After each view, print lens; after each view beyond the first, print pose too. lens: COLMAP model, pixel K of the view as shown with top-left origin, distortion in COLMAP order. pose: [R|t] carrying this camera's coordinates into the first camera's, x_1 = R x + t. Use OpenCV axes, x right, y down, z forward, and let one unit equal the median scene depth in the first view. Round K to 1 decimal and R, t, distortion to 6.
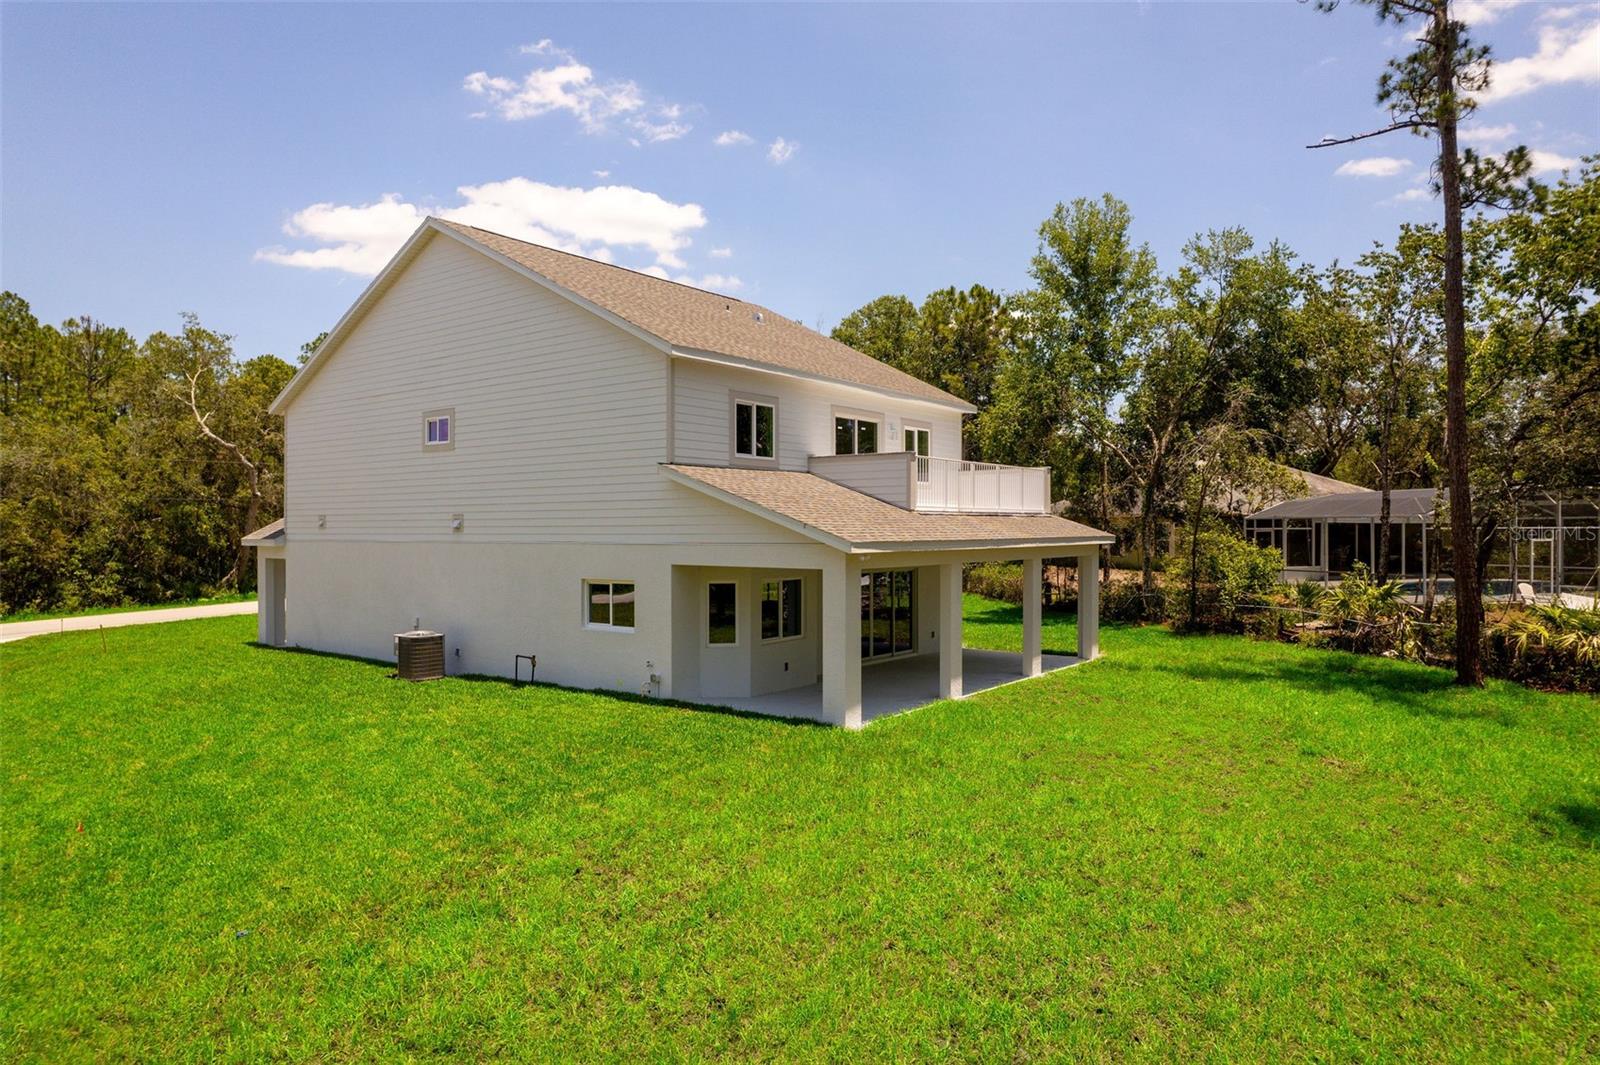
lens RADIAL K [[1027.5, 0, 805.0], [0, 1027.5, 532.9], [0, 0, 1]] dist [-0.081958, 0.076347]
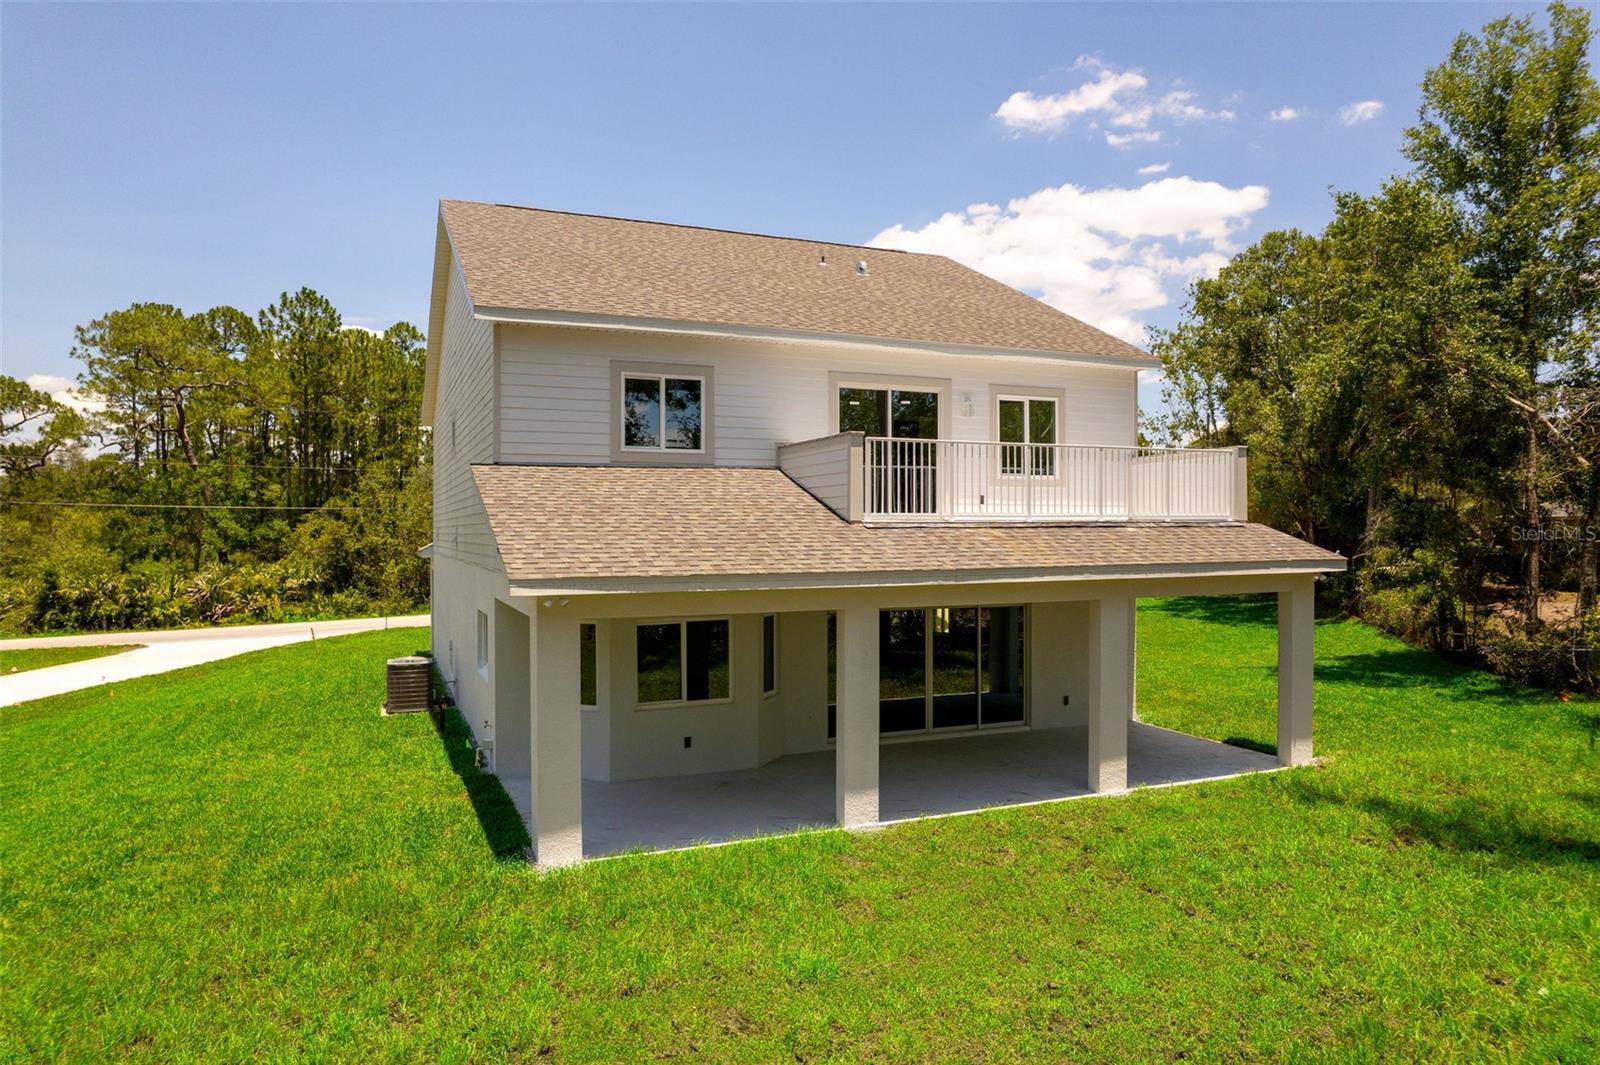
lens RADIAL K [[1012.1, 0, 802.3], [0, 1012.1, 540.6], [0, 0, 1]] dist [-0.090191, 0.078915]
pose [[0.854845, 0.003843, -0.518869, 0.270802], [0.000110, 0.999971, 0.007588, -0.009842], [0.518883, -0.006544, 0.854820, 0.289043]]
